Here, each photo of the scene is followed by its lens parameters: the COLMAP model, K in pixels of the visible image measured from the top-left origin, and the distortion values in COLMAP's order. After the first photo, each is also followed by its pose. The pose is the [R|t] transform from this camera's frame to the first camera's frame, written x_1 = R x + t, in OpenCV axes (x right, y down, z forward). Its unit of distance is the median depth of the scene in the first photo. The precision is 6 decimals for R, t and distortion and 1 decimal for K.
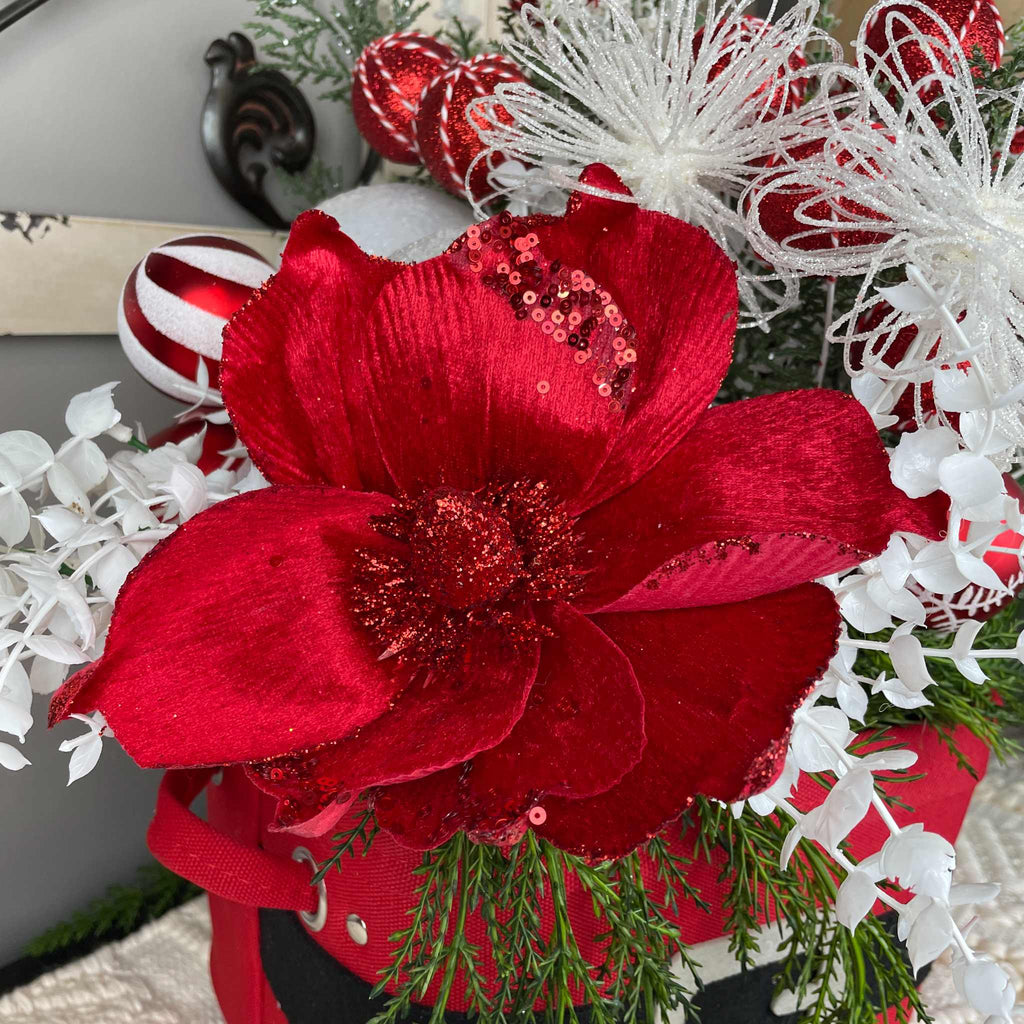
lens RADIAL K [[1055.5, 0, 528.0], [0, 1055.5, 518.9], [0, 0, 1]] dist [0.062194, -0.129208]
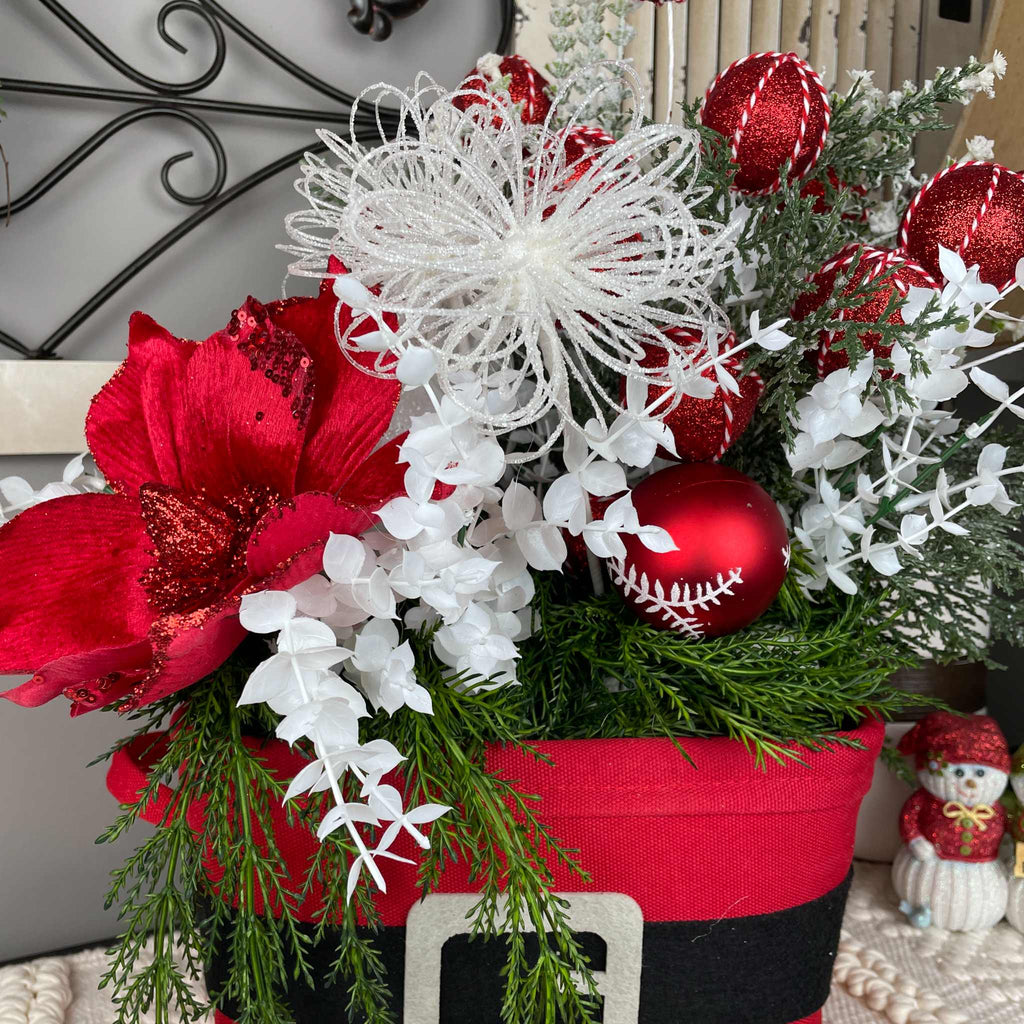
lens RADIAL K [[1038.1, 0, 502.2], [0, 1038.1, 573.1], [0, 0, 1]] dist [0.070362, -0.102943]
pose [[0.891255, -0.021897, -0.452975, 0.887237], [-0.033068, 0.993037, -0.113068, 0.215019], [0.452296, 0.115751, 0.884324, -0.021045]]
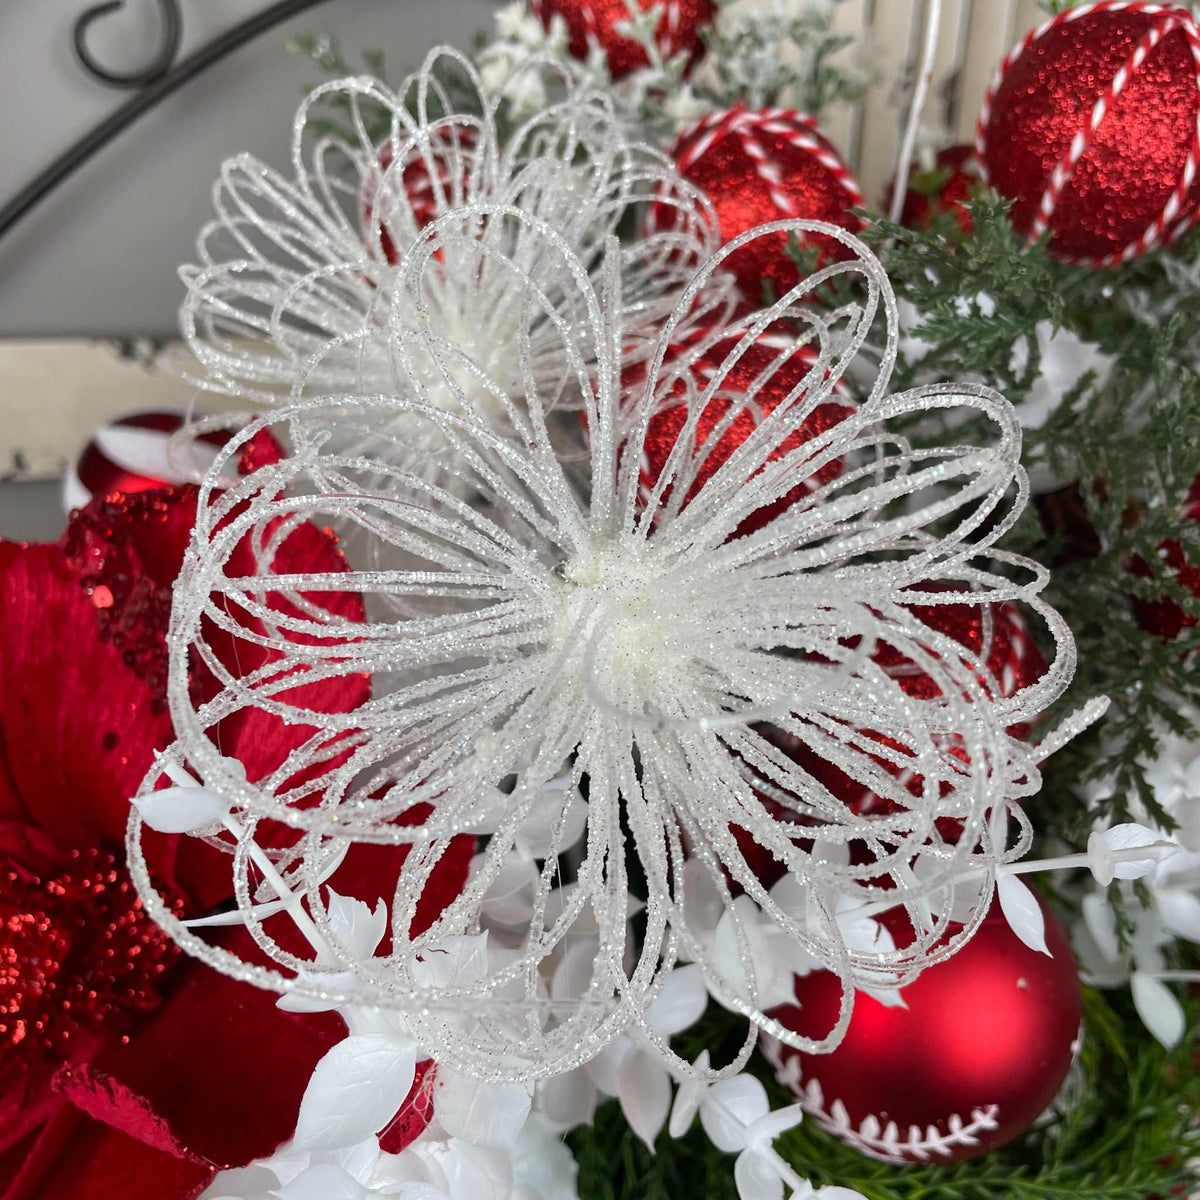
lens RADIAL K [[1237.0, 0, 618.7], [0, 1237.0, 608.1], [0, 0, 1]] dist [0.062194, -0.129208]
pose [[0.882763, 0.106625, -0.457559, 0.692078], [-0.080775, 0.993849, 0.075760, -0.305140], [0.462823, -0.029919, 0.885946, 0.407180]]
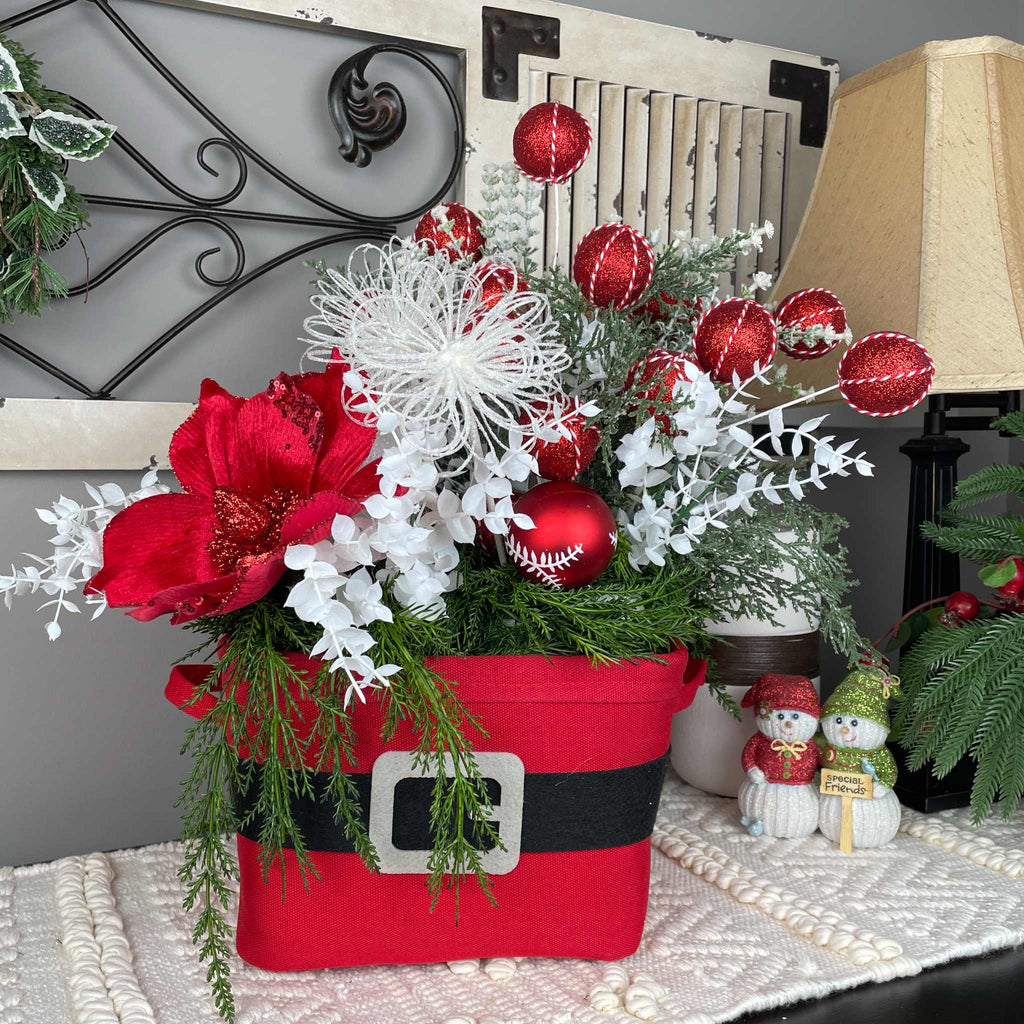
lens RADIAL K [[1099.7, 0, 514.0], [0, 1099.7, 535.5], [0, 0, 1]] dist [0.097222, -0.154655]
pose [[0.909760, -0.038069, -0.413386, 1.359754], [-0.041690, 0.982374, -0.182217, 0.446803], [0.413036, 0.183008, 0.892138, -0.796650]]
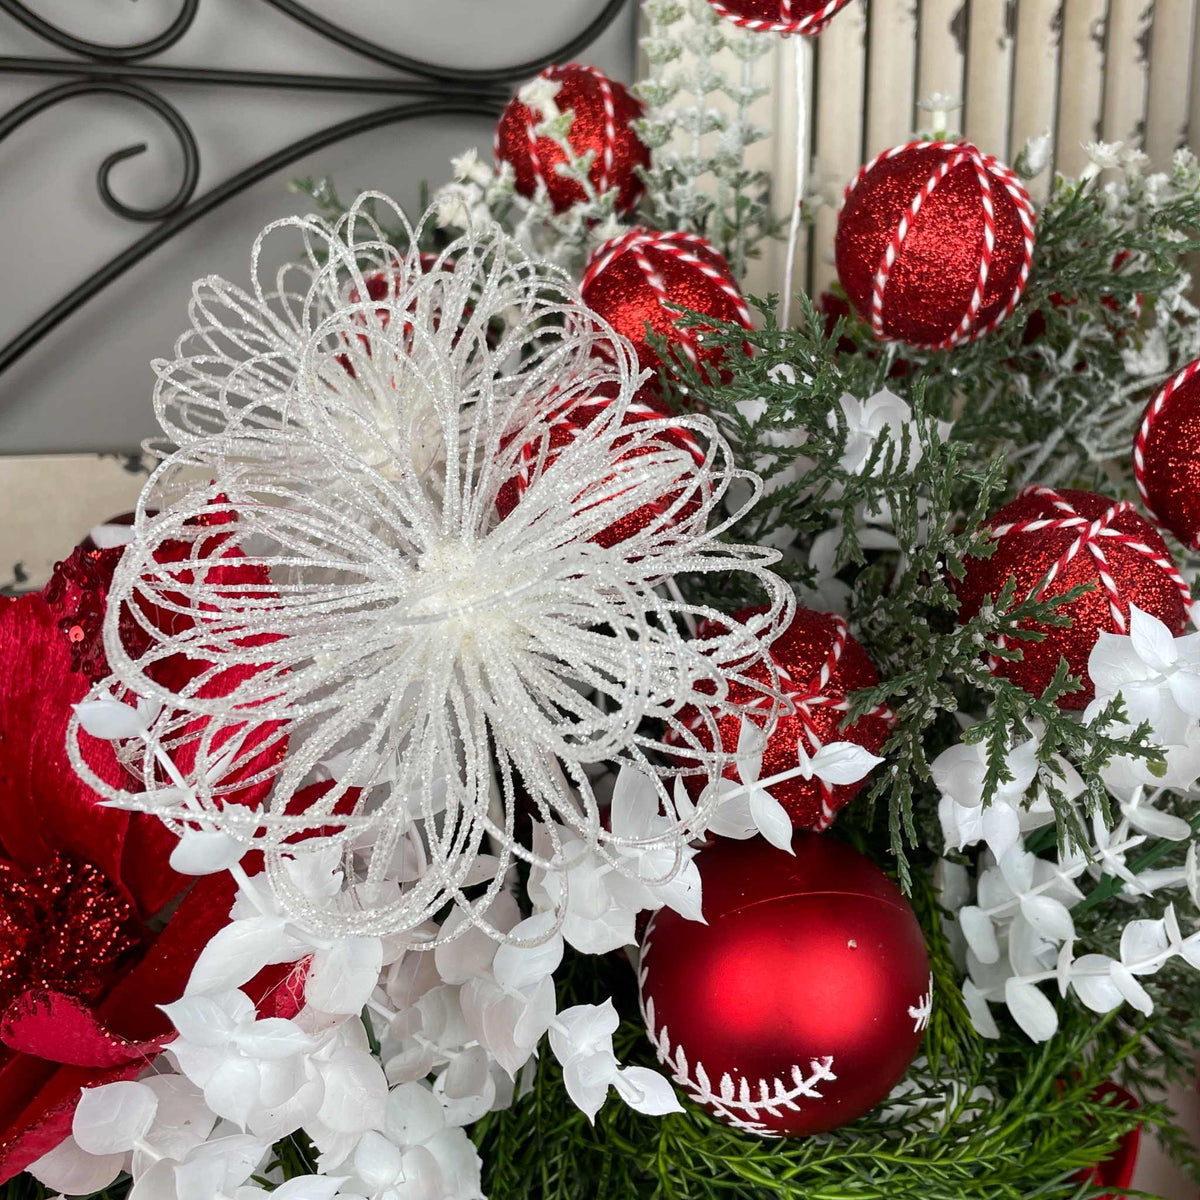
lens RADIAL K [[1475.8, 0, 715.1], [0, 1475.8, 496.5], [0, 0, 1]] dist [0.105164, -0.227482]
pose [[0.877646, -0.009301, -0.479219, 1.025119], [-0.059215, 0.990048, -0.127663, -0.205182], [0.475637, 0.140421, 0.868361, 0.179190]]
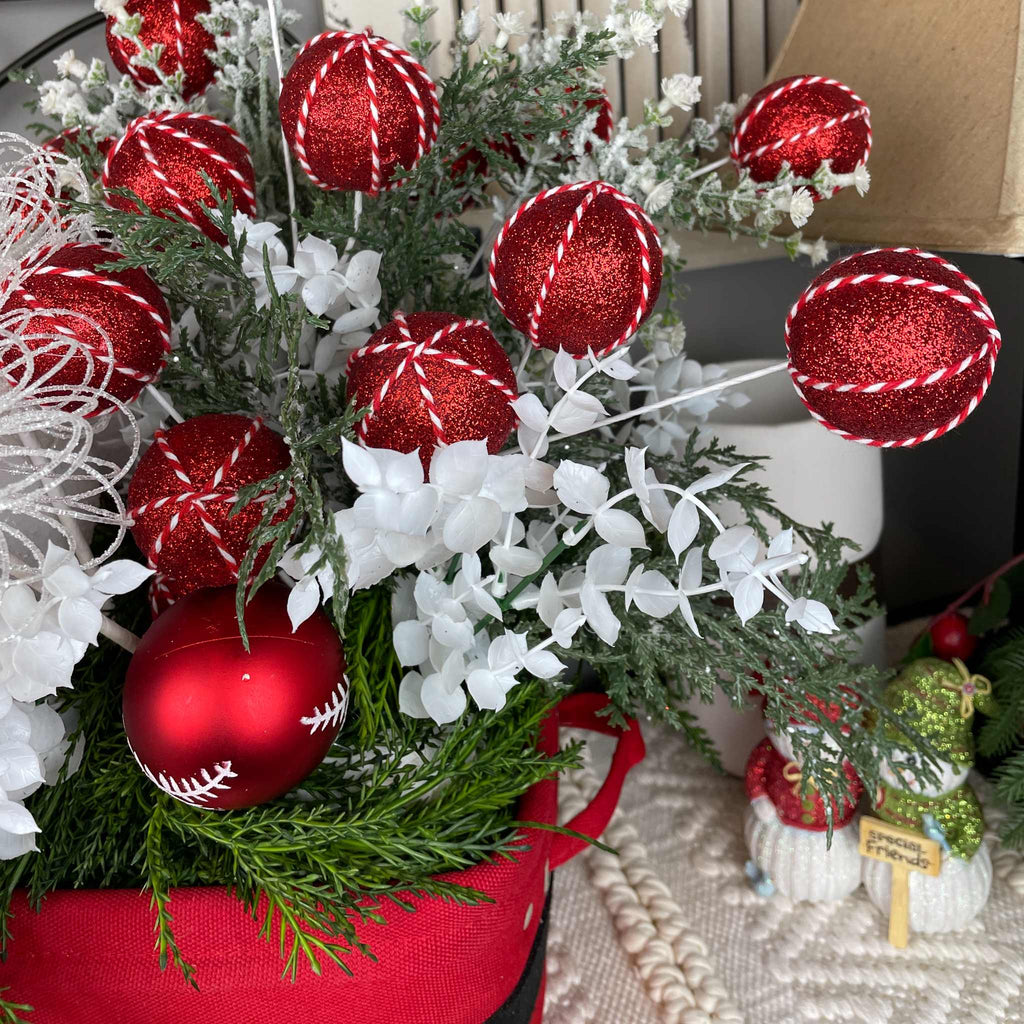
lens RADIAL K [[1037.0, 0, 528.2], [0, 1037.0, 338.3], [0, 0, 1]] dist [0.065342, -0.097331]
pose [[0.831855, -0.006624, -0.554954, 1.384965], [0.000322, 0.999934, -0.011453, -0.344392], [0.554994, 0.009349, 0.831802, 0.532985]]
